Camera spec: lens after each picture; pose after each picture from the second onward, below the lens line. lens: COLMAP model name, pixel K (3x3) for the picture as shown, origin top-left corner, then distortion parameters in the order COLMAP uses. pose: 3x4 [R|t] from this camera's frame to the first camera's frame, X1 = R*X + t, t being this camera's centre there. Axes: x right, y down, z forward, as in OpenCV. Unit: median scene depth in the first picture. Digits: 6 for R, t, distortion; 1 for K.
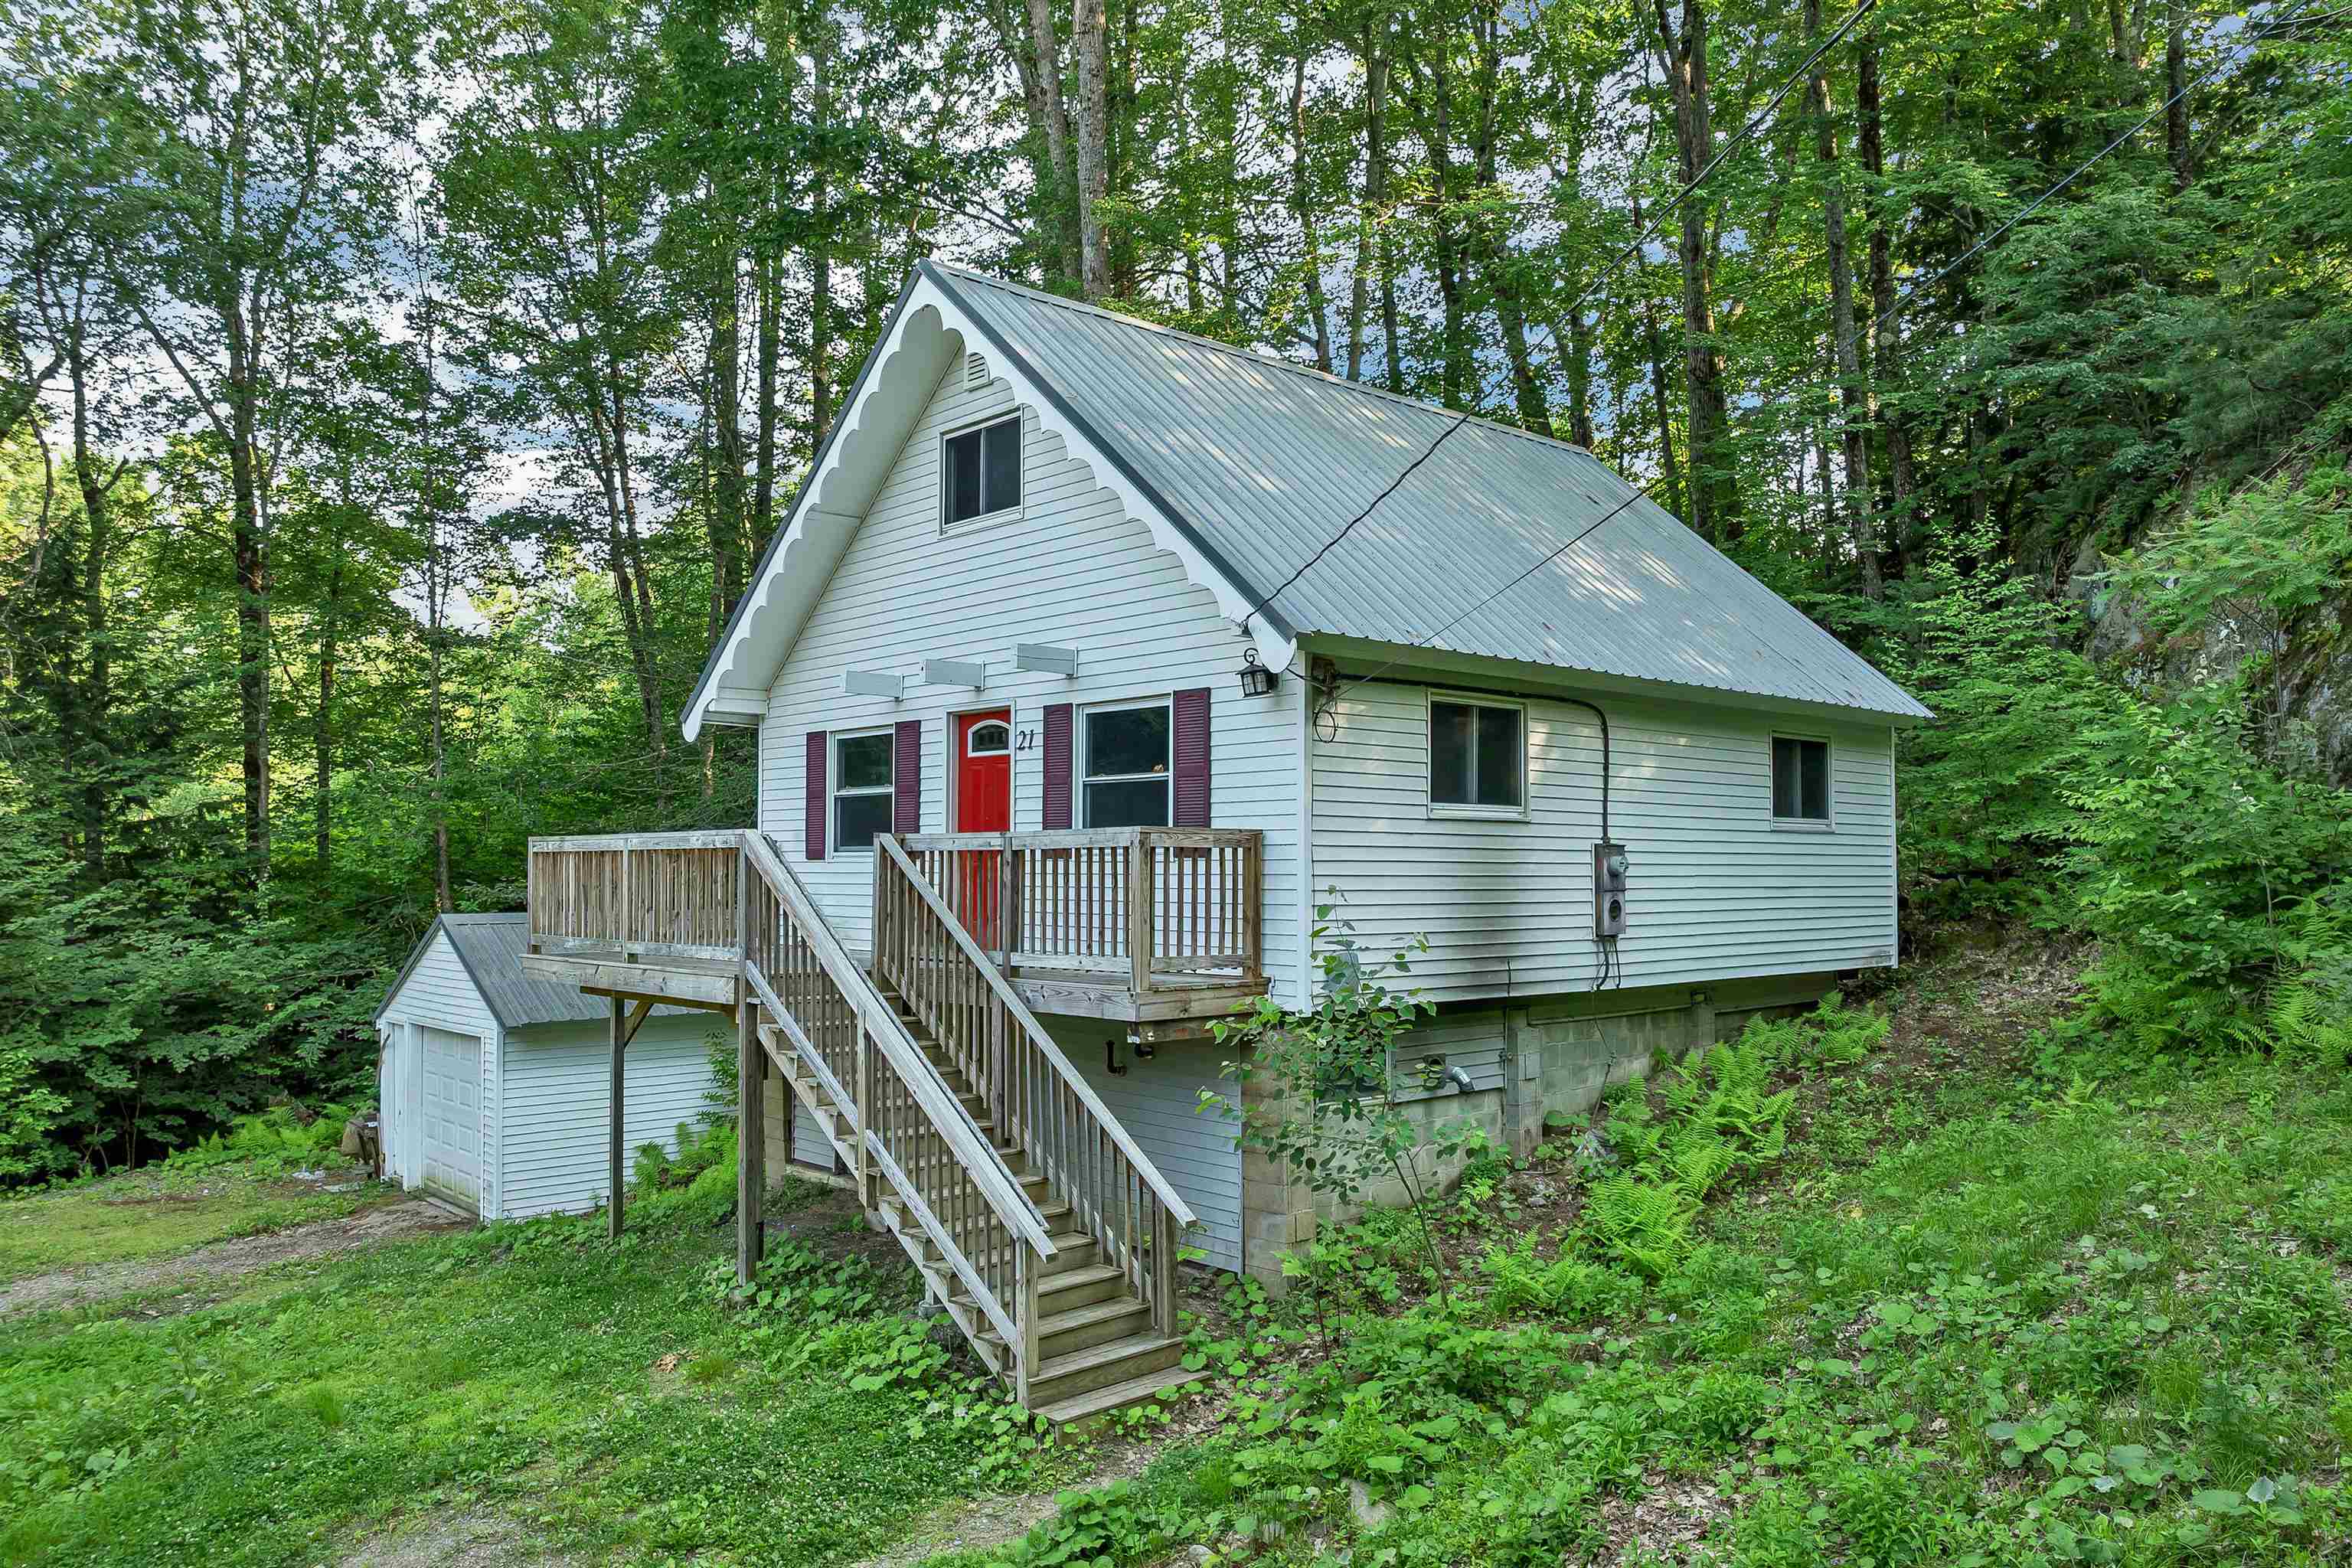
lens RADIAL K [[1710.0, 0, 1175.6], [0, 1710.0, 825.6], [0, 0, 1]] dist [-0.042494, 0.006826]
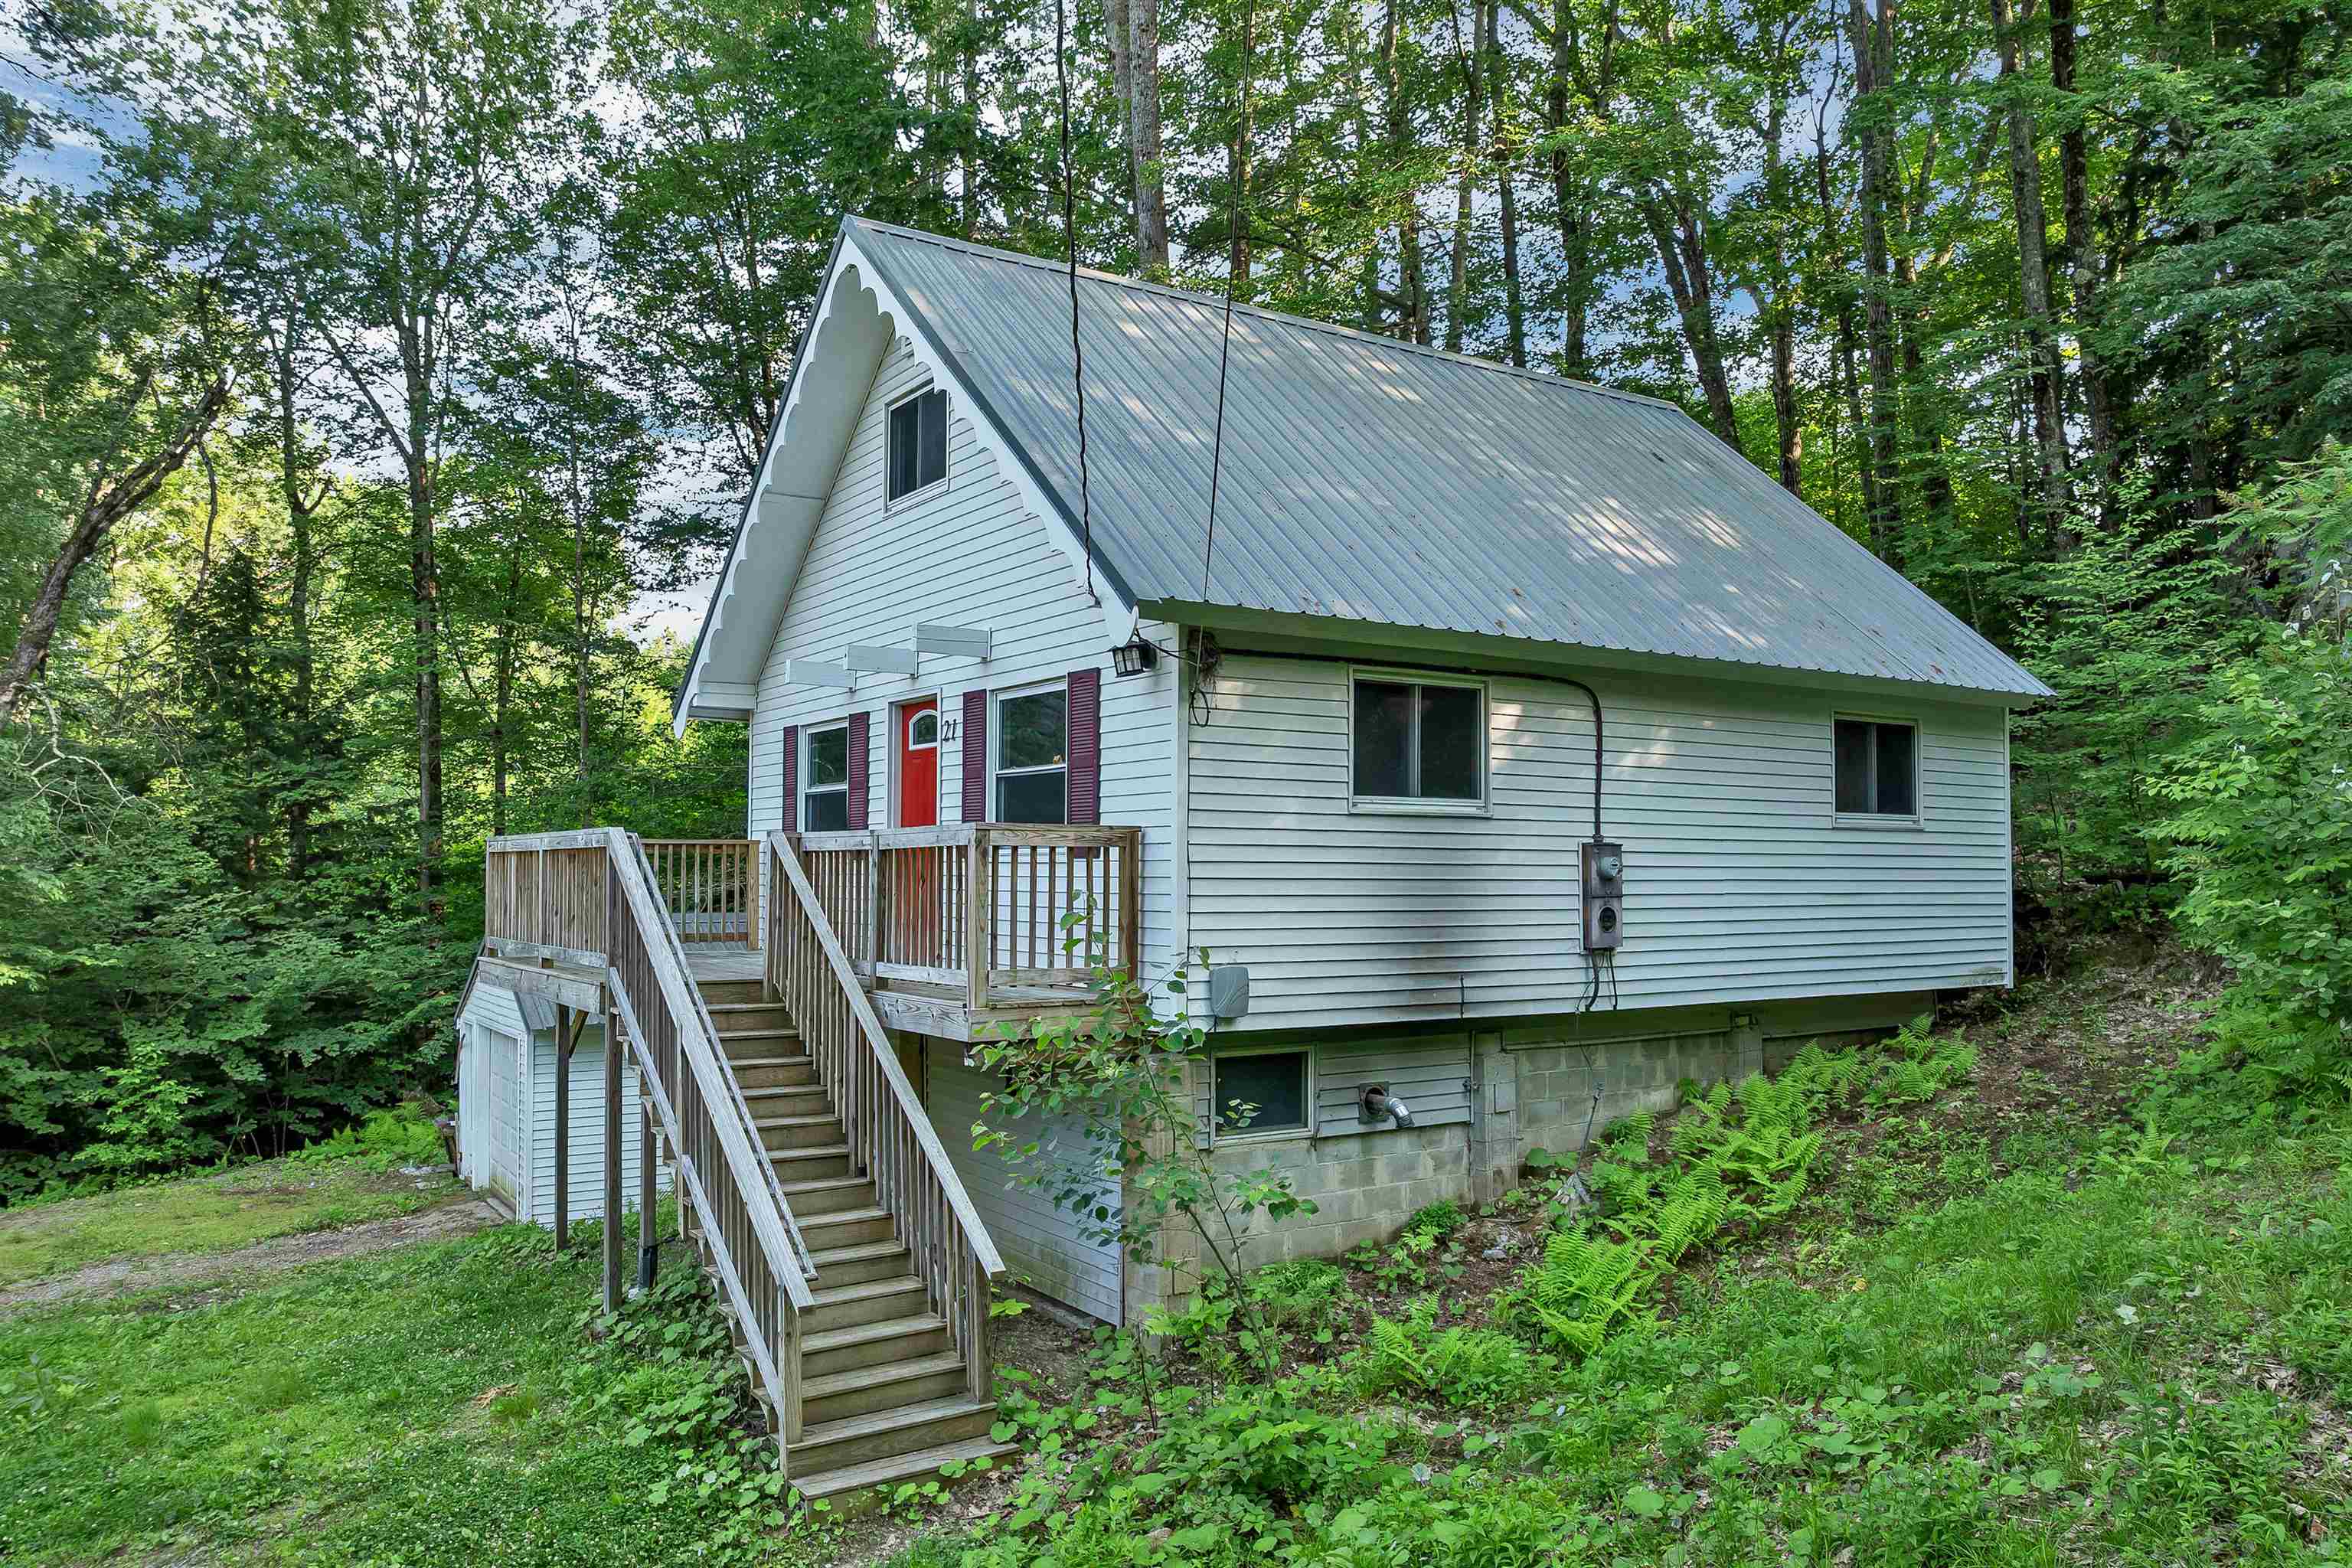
lens RADIAL K [[1710.0, 0, 1175.6], [0, 1710.0, 825.6], [0, 0, 1]] dist [-0.042494, 0.006826]
pose [[0.987862, -0.002180, -0.155321, 0.180931], [0.001899, 0.999996, -0.001954, 0.003297], [0.155325, 0.001636, 0.987862, 0.113442]]
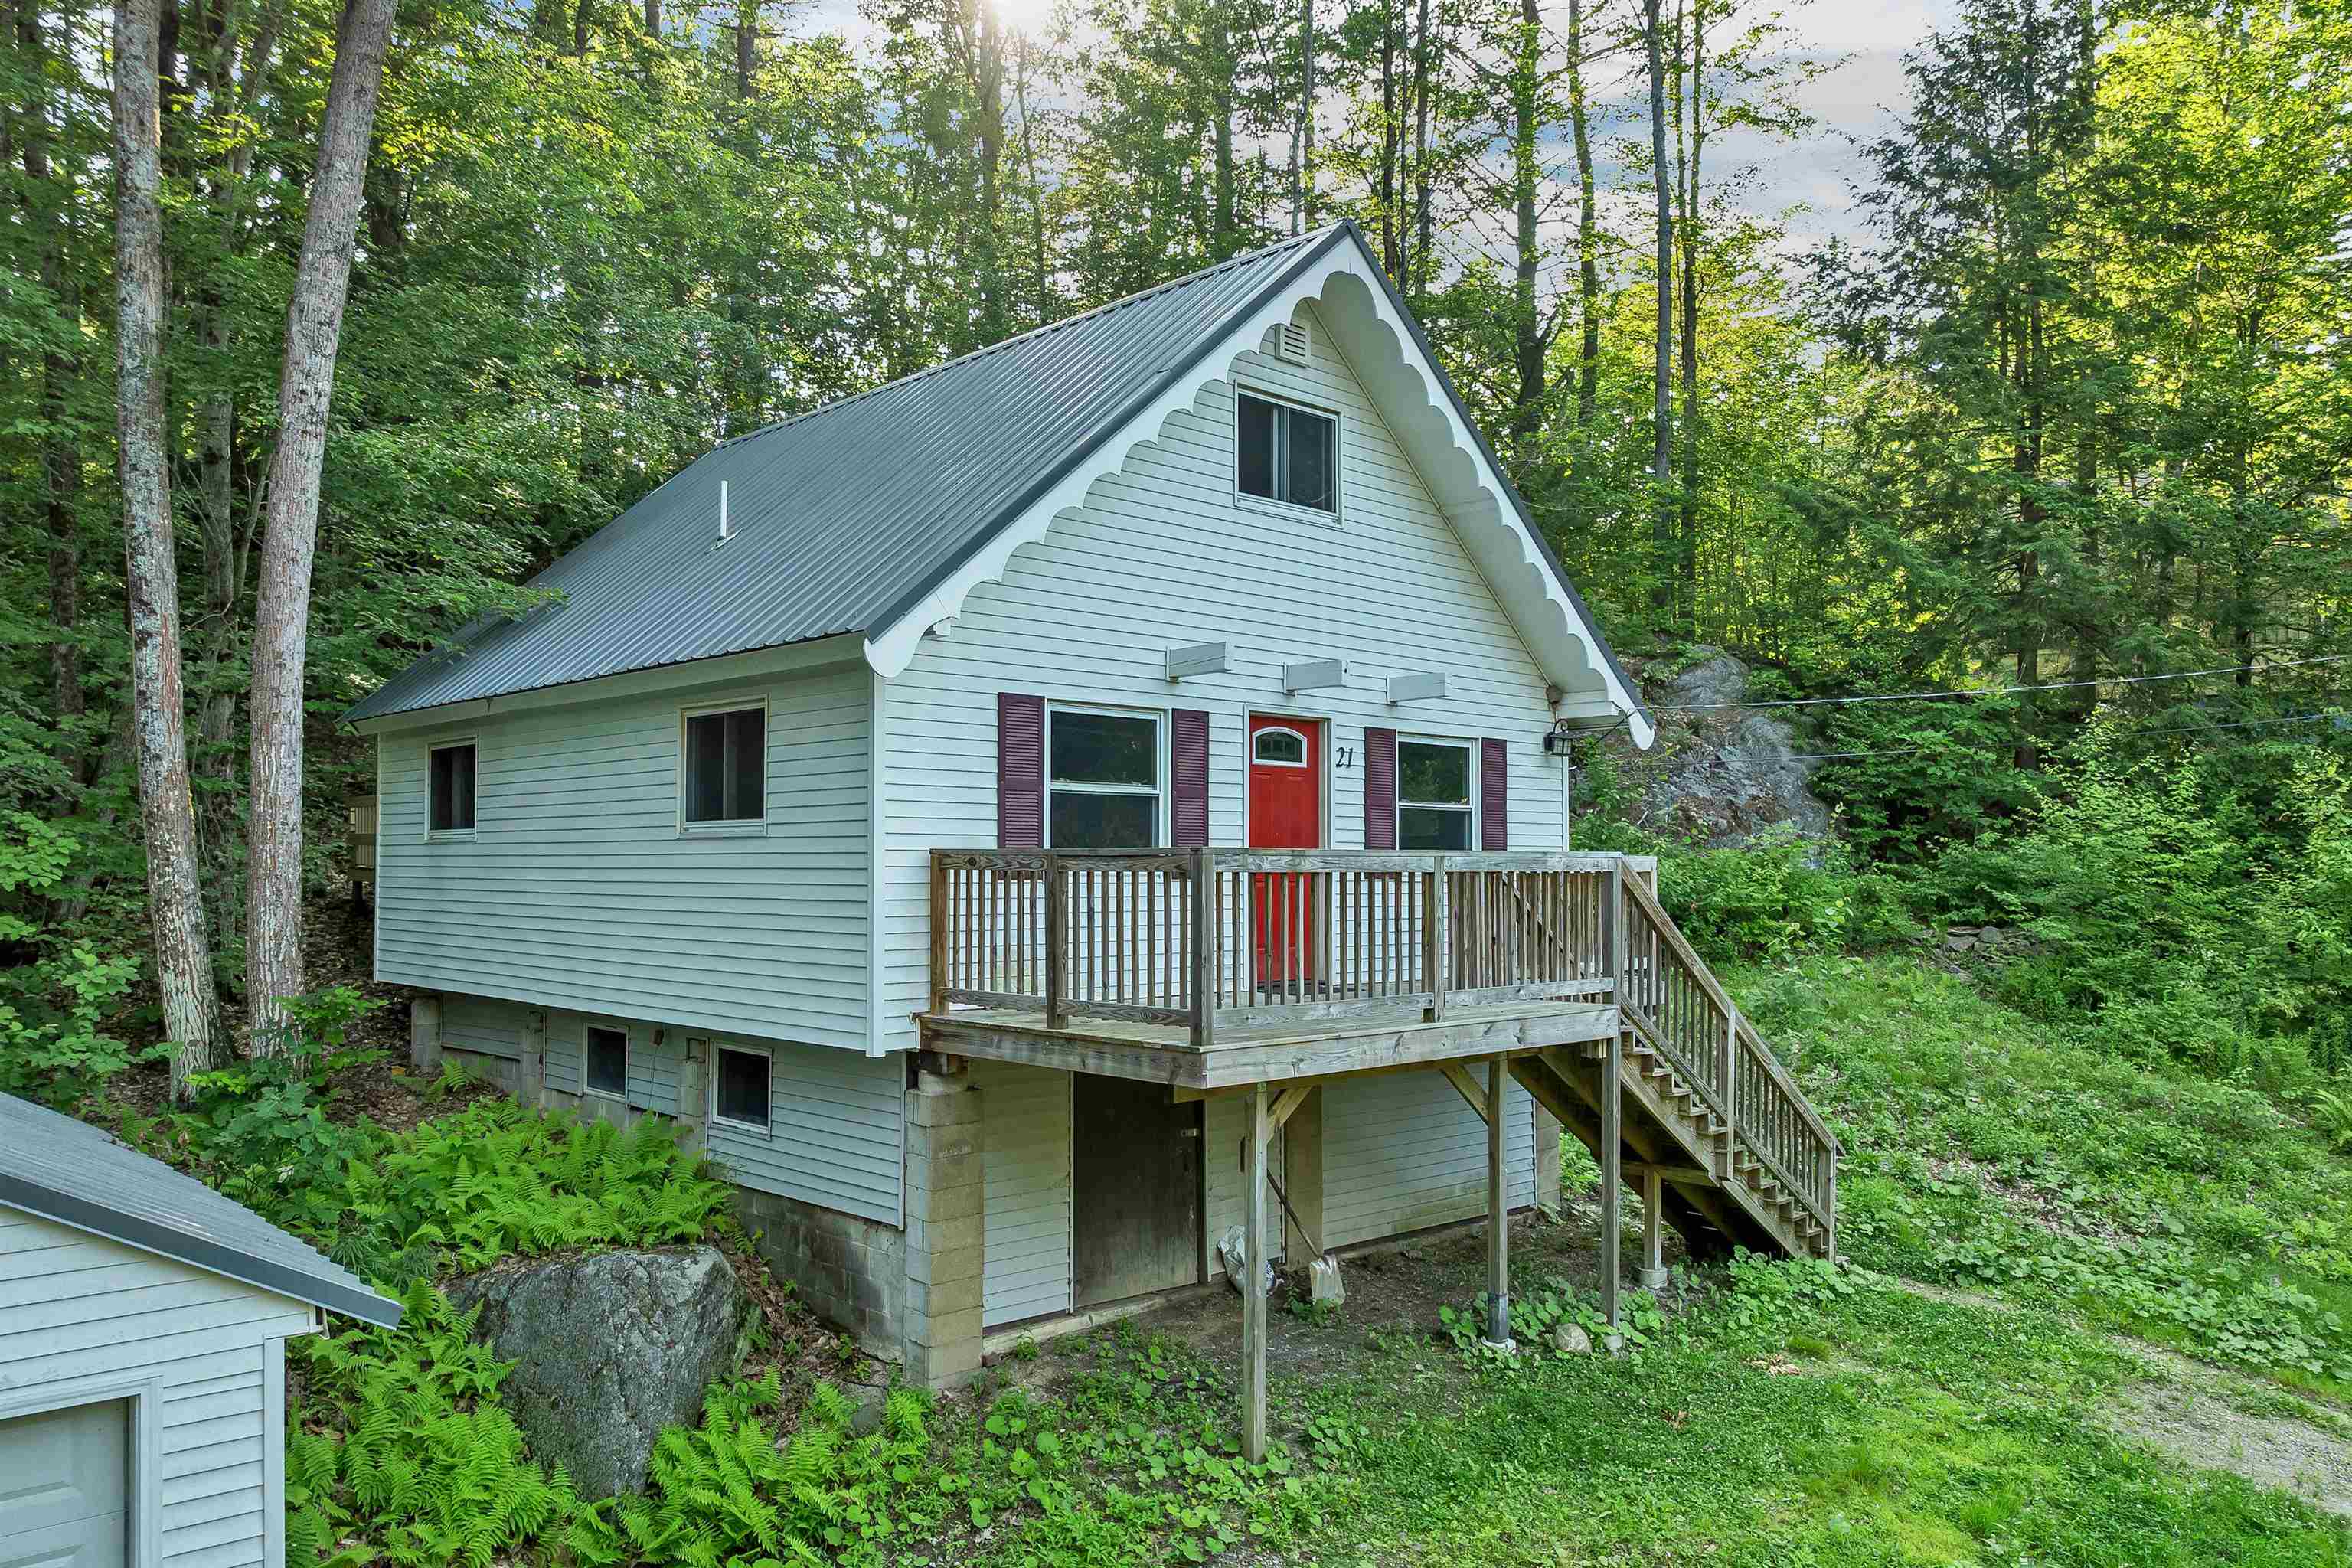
lens RADIAL K [[1710.0, 0, 1175.6], [0, 1710.0, 825.6], [0, 0, 1]] dist [-0.042494, 0.006826]
pose [[-0.024494, 0.023645, 0.999420, -1.094254], [-0.027197, 0.999334, -0.024310, 0.015504], [-0.999330, -0.027777, -0.023834, 1.155866]]
